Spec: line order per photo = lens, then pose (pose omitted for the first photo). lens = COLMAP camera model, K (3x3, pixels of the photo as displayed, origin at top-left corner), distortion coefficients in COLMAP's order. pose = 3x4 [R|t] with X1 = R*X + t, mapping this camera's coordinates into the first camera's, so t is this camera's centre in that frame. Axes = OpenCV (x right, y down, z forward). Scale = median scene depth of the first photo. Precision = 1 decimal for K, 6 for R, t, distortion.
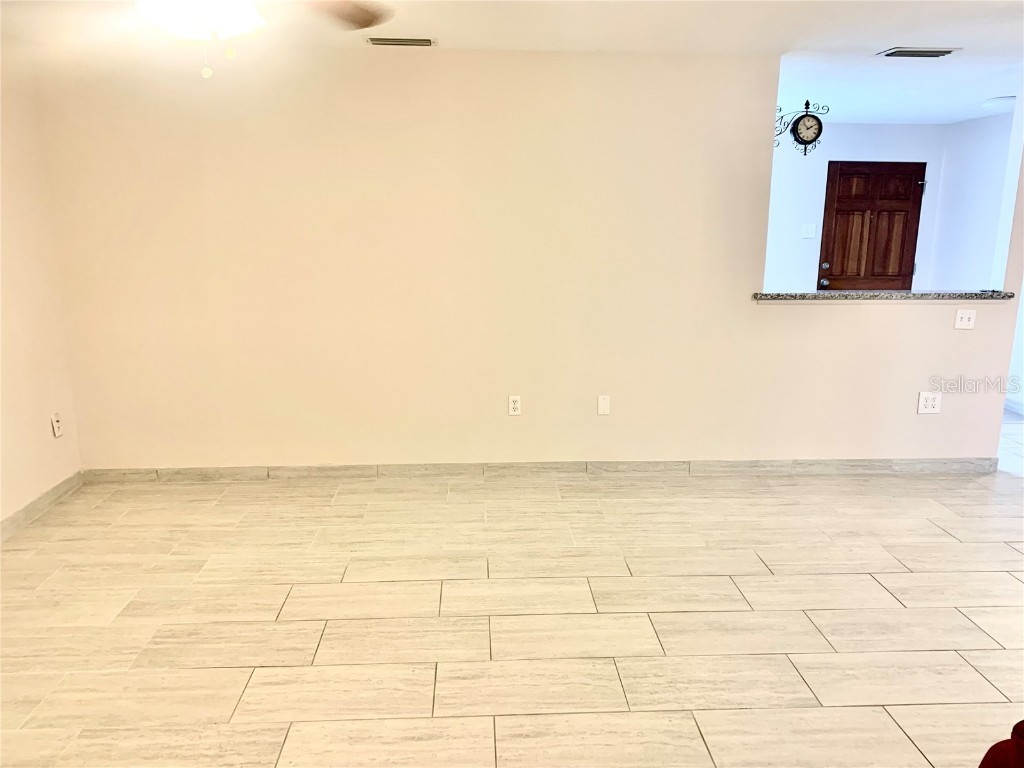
lens RADIAL K [[784.9, 0, 520.3], [0, 784.9, 389.9], [0, 0, 1]] dist [0.041888, -0.047056]
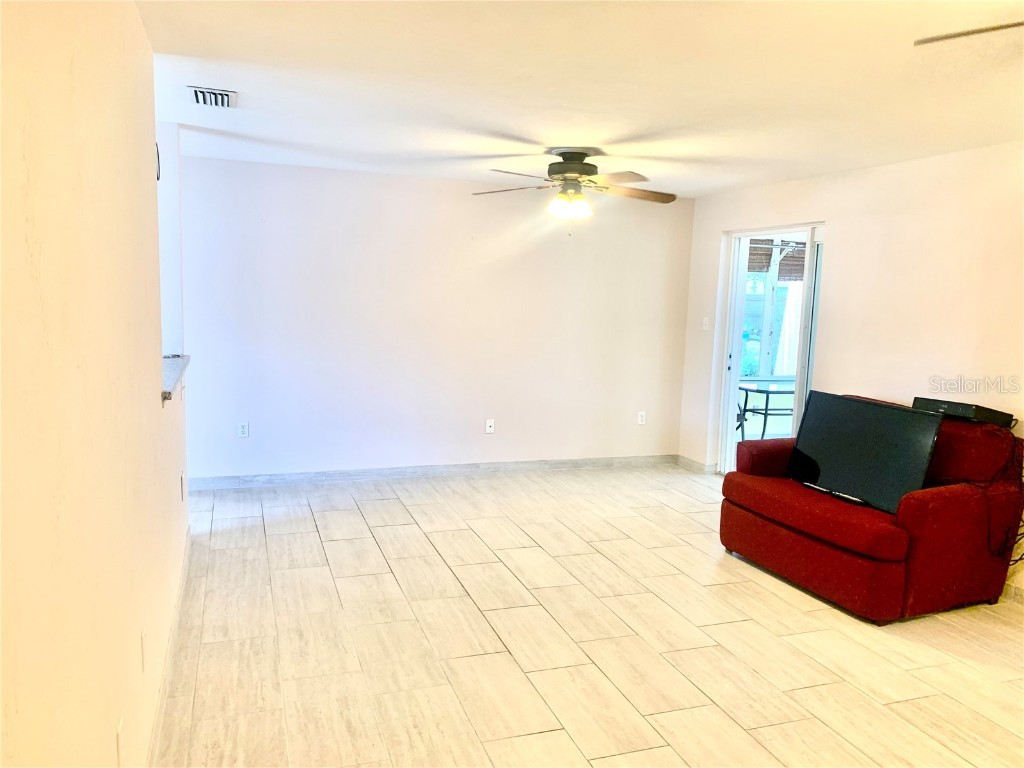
lens RADIAL K [[784.9, 0, 518.5], [0, 784.9, 386.2], [0, 0, 1]] dist [0.041888, -0.047056]
pose [[-0.278688, -0.139078, 0.950258, -0.447294], [0.177712, 0.964903, 0.193340, -0.213149], [-0.943796, 0.222753, -0.244191, 0.907434]]
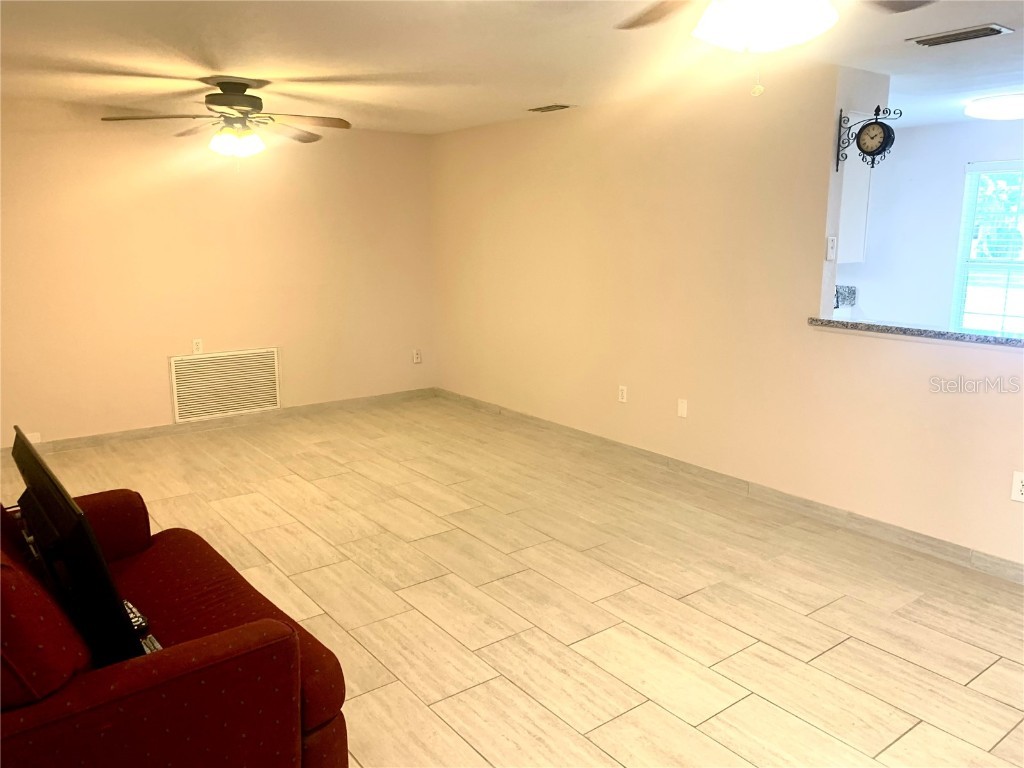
lens RADIAL K [[784.9, 0, 527.9], [0, 784.9, 383.0], [0, 0, 1]] dist [0.041888, -0.047056]
pose [[0.570630, 0.157235, -0.806014, 0.901598], [-0.178779, 0.981743, 0.064946, -0.049467], [0.801511, 0.107038, 0.588323, 0.198161]]
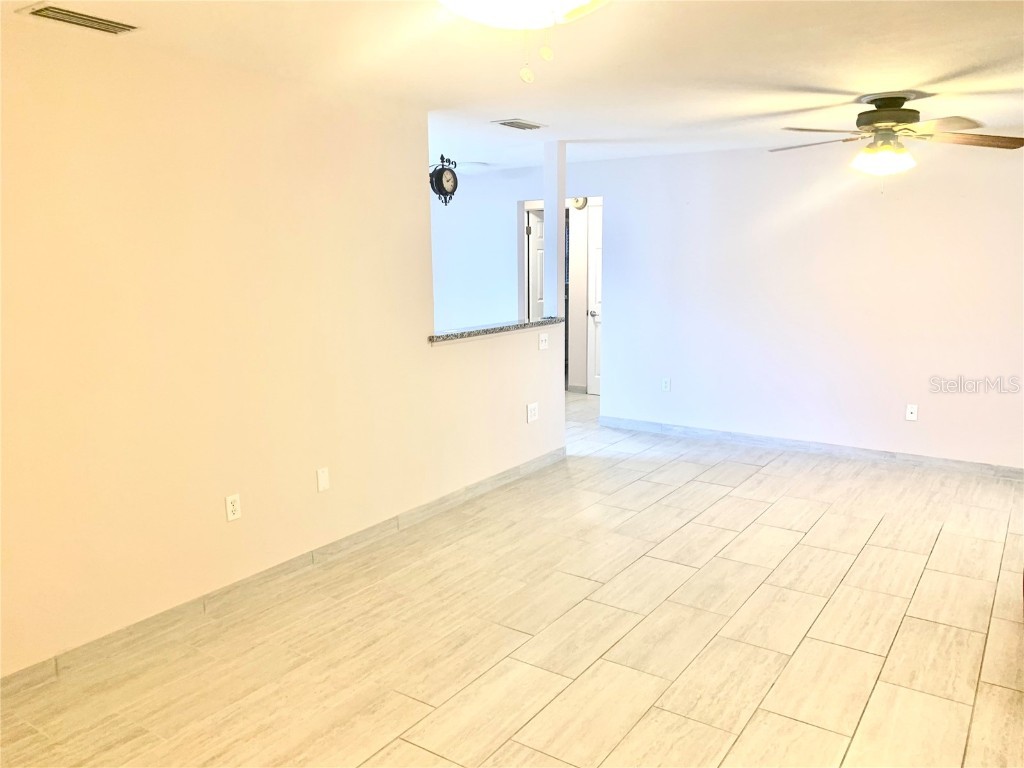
lens RADIAL K [[784.9, 0, 523.2], [0, 784.9, 372.0], [0, 0, 1]] dist [0.041888, -0.047056]
pose [[0.603809, -0.134099, 0.785769, -0.451468], [0.184088, 0.982560, 0.026224, -0.083877], [-0.775581, 0.128817, 0.617964, 0.290866]]
